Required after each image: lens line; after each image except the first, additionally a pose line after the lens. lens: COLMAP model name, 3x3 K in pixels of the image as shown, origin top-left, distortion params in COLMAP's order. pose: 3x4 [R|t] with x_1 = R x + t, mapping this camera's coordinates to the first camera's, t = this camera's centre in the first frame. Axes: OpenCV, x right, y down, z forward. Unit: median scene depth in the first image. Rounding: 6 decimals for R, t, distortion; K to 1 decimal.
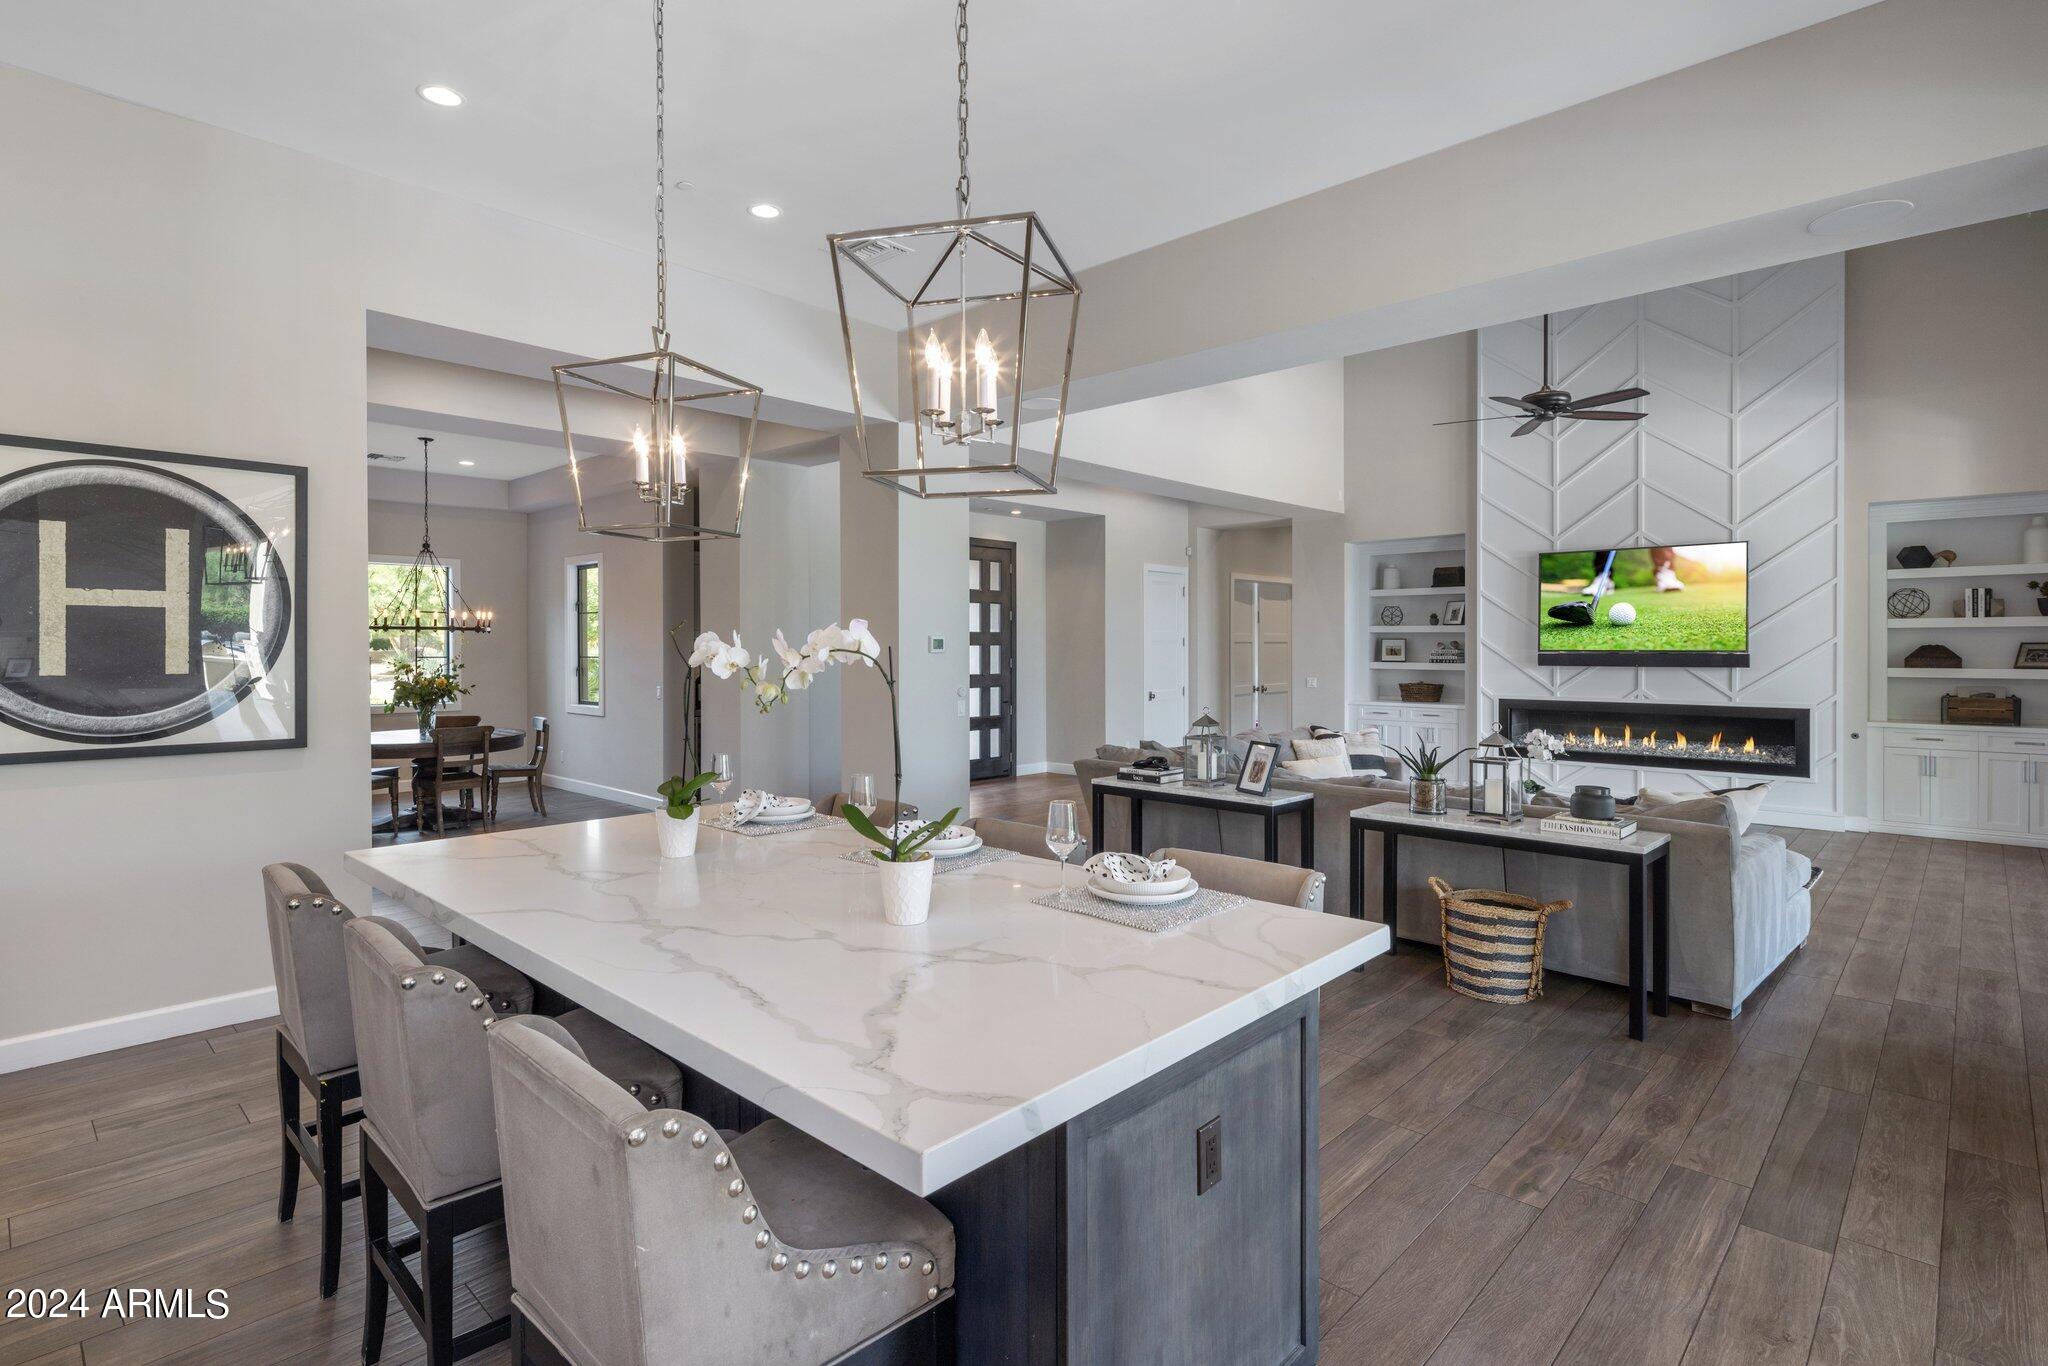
lens RADIAL K [[995.2, 0, 1042.9], [0, 995.2, 639.1], [0, 0, 1]] dist [0.005537, -0.004991]
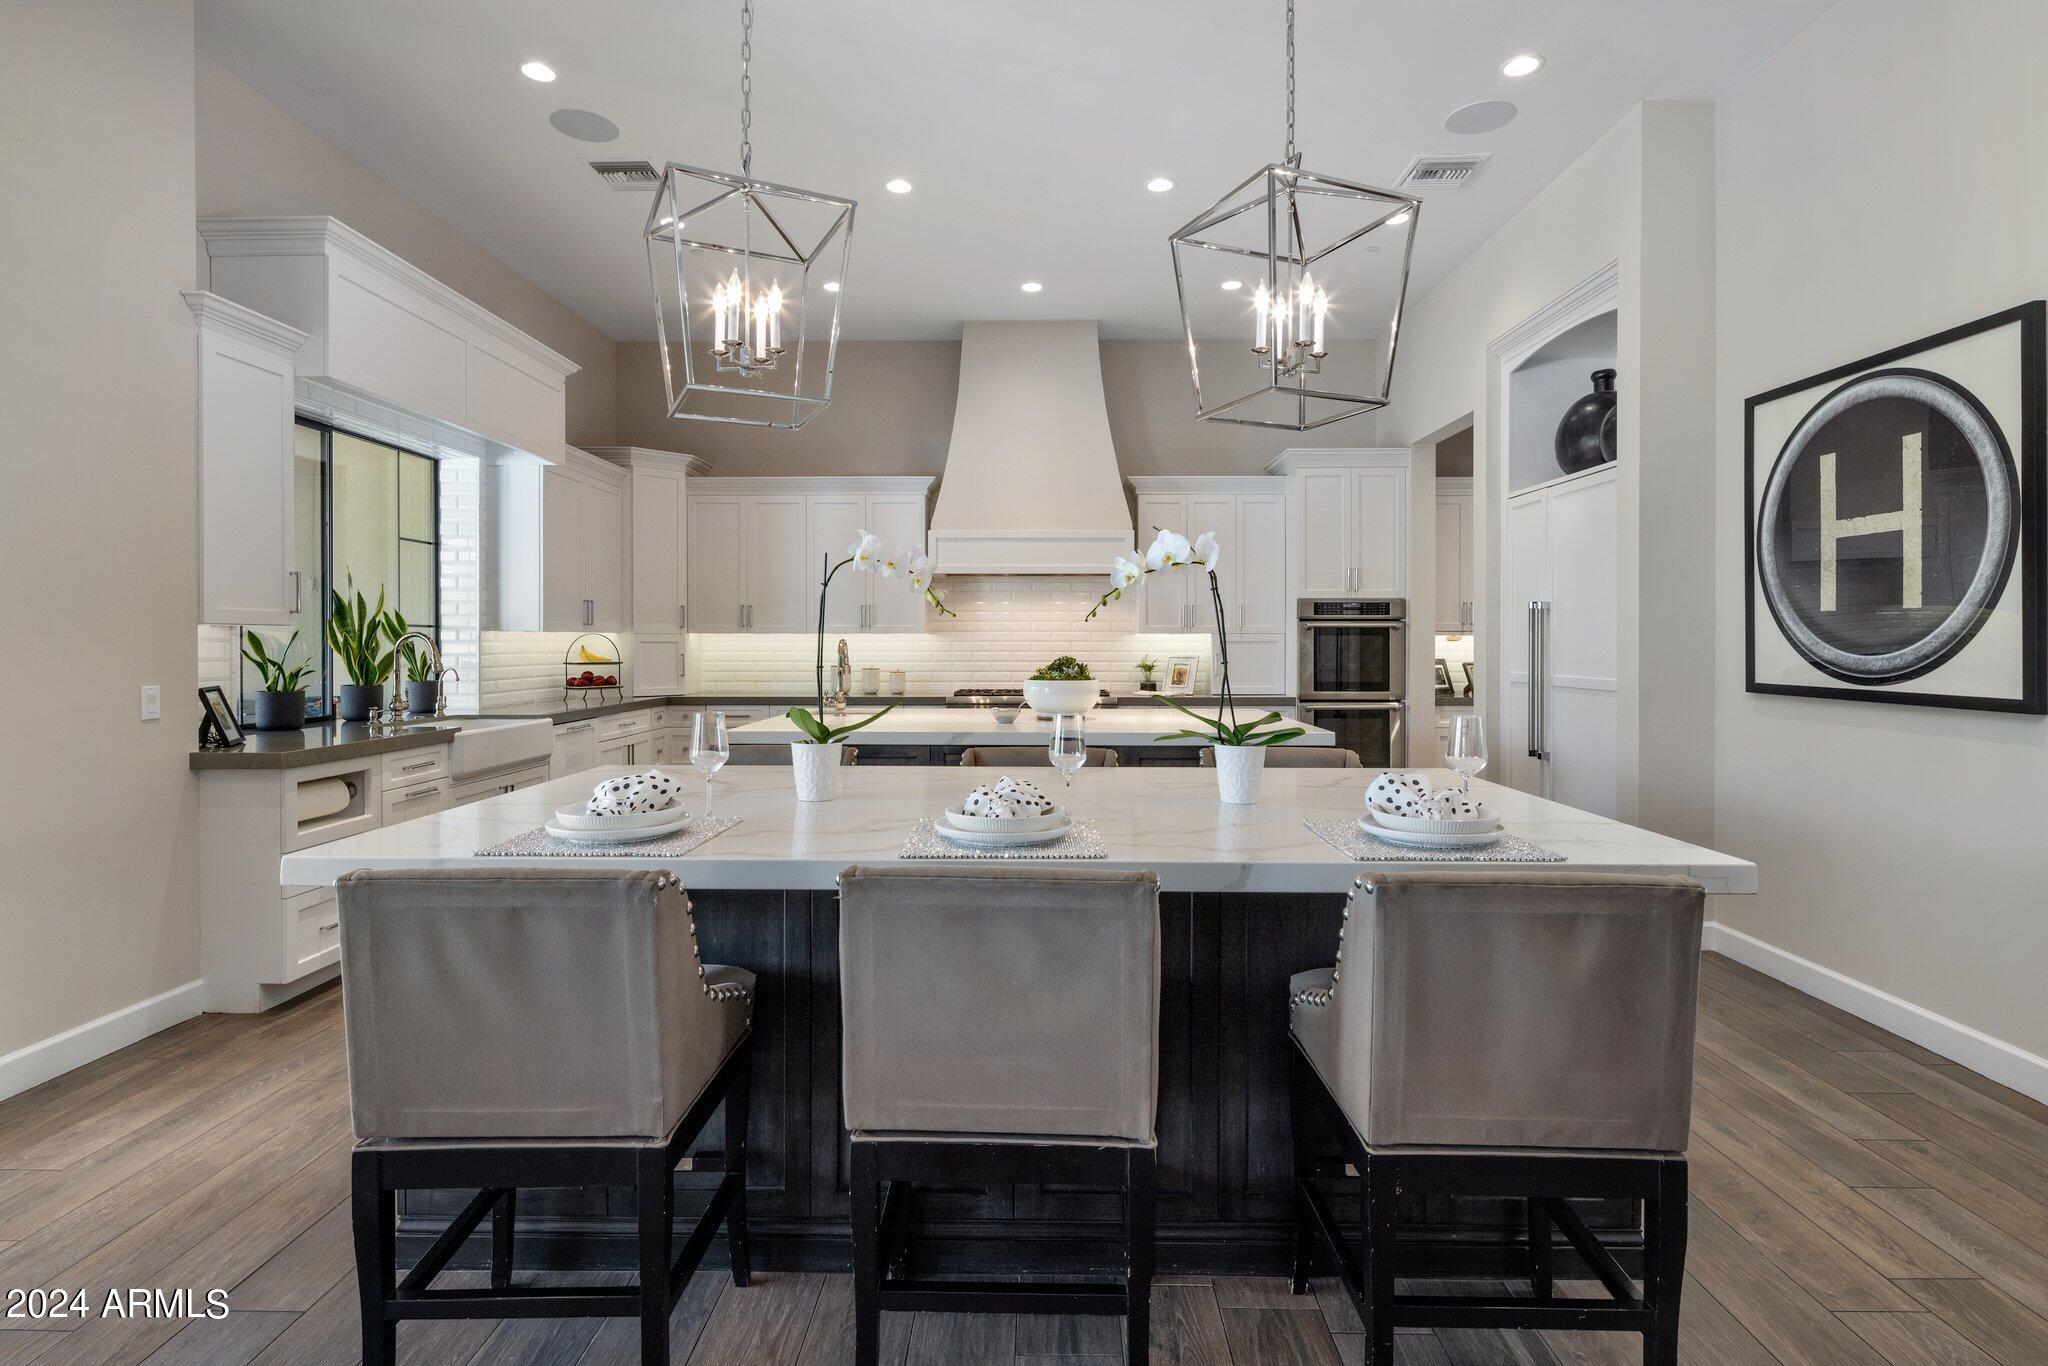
lens RADIAL K [[995.2, 0, 1025.0], [0, 995.2, 650.2], [0, 0, 1]] dist [0.005537, -0.004991]
pose [[-0.740918, 0.006998, -0.671559, 0.108059], [0.005872, 0.999975, 0.003942, 0.028122], [0.671570, -0.001023, -0.740940, 0.506593]]
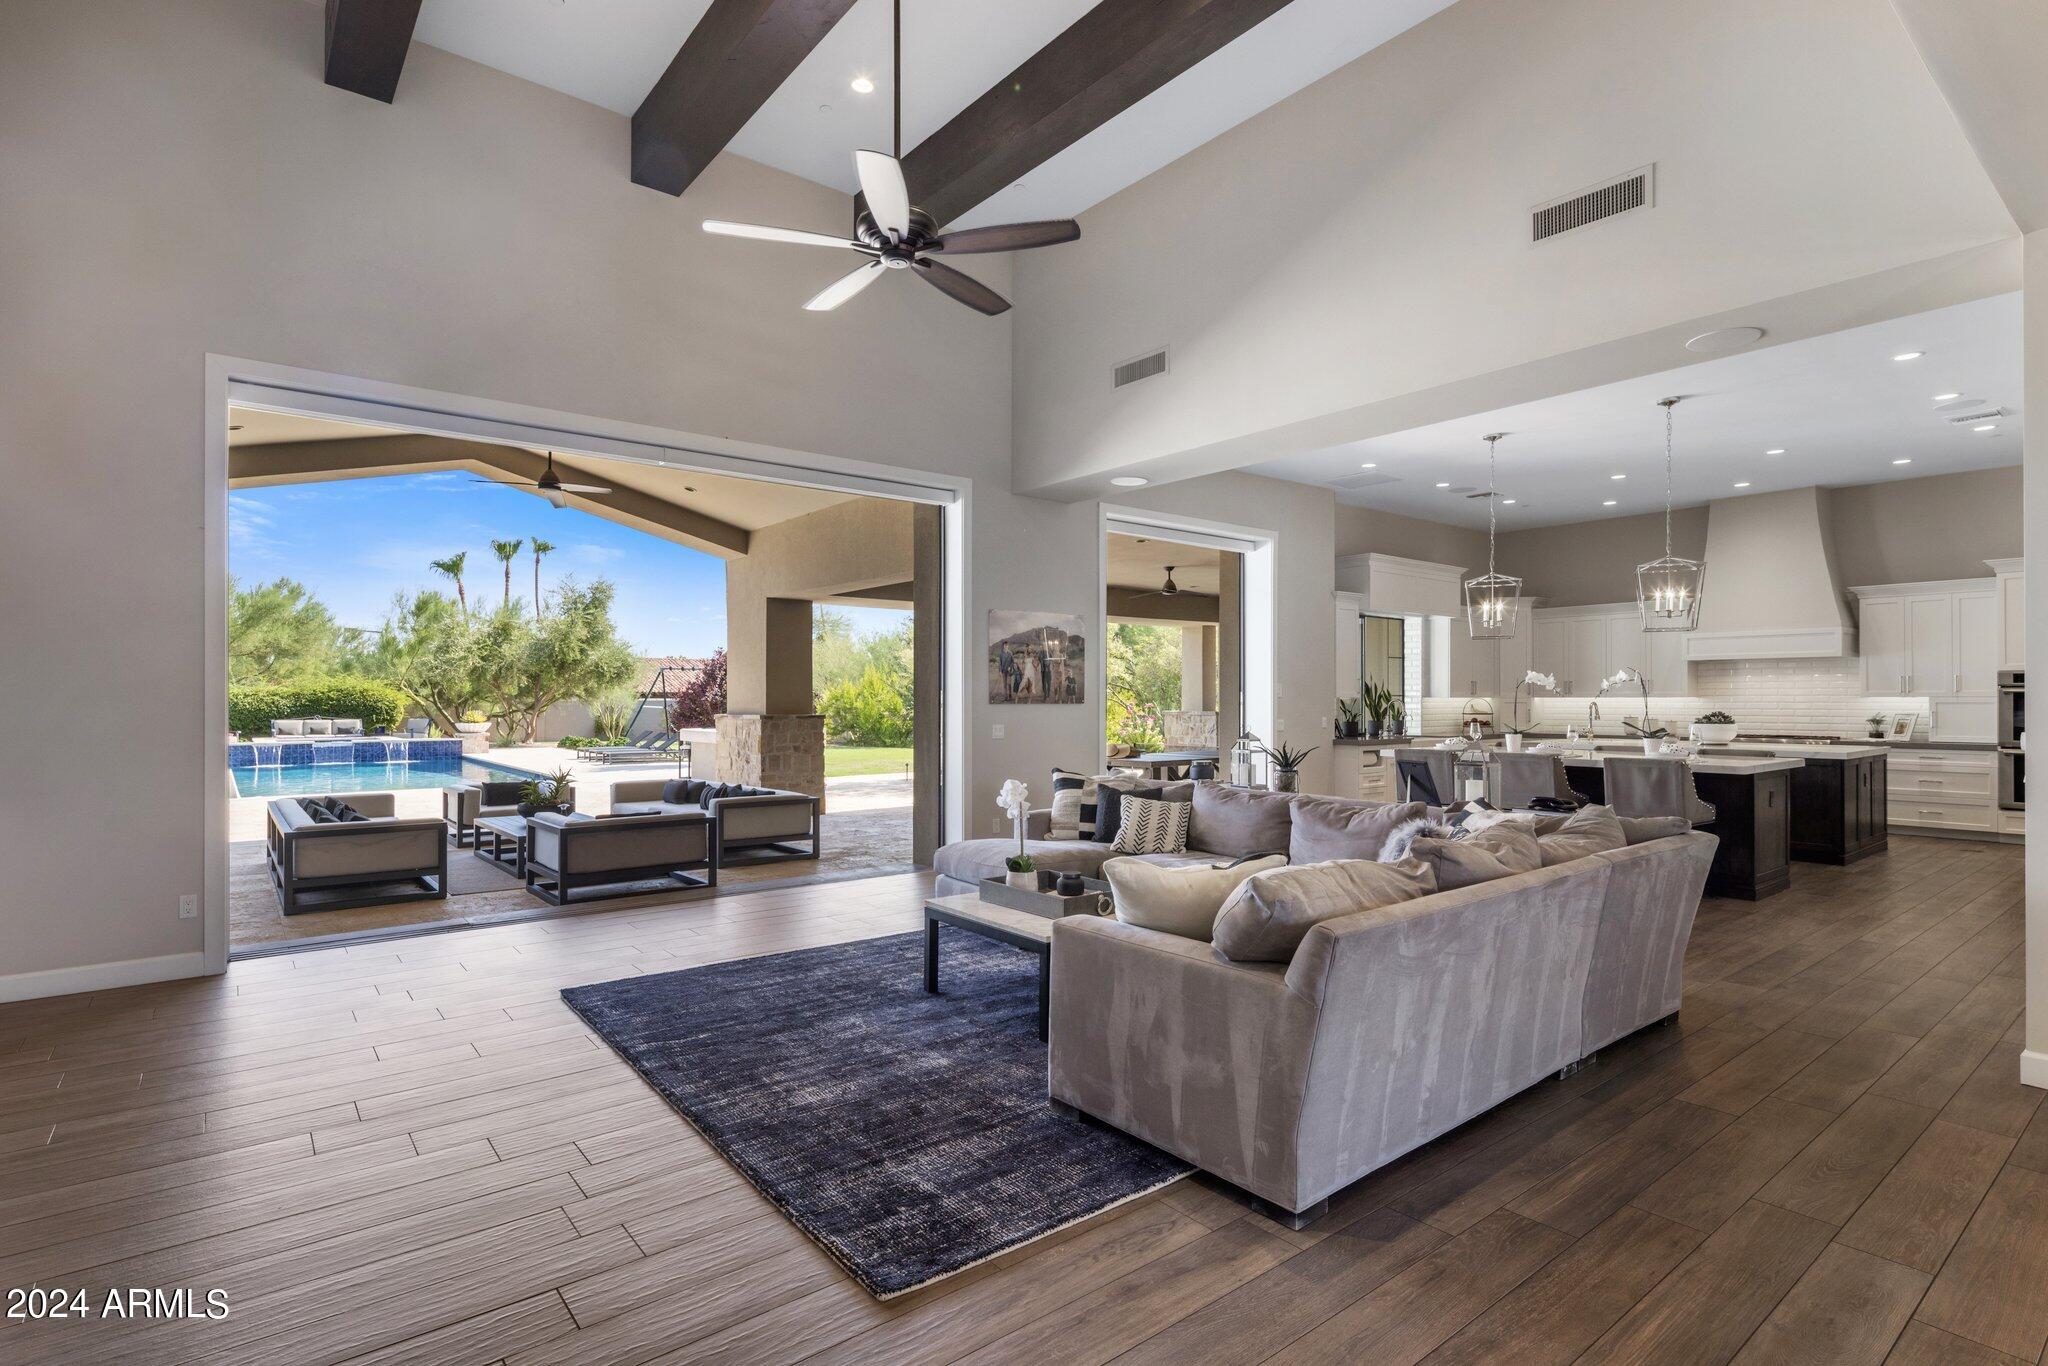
lens RADIAL K [[995.2, 0, 1026.9], [0, 995.2, 698.9], [0, 0, 1]] dist [0.005537, -0.004991]
pose [[-0.989131, 0.002714, 0.147012, 0.284699], [0.001573, 0.999968, -0.007878, 0.027952], [-0.147028, -0.007561, -0.989103, 1.283656]]
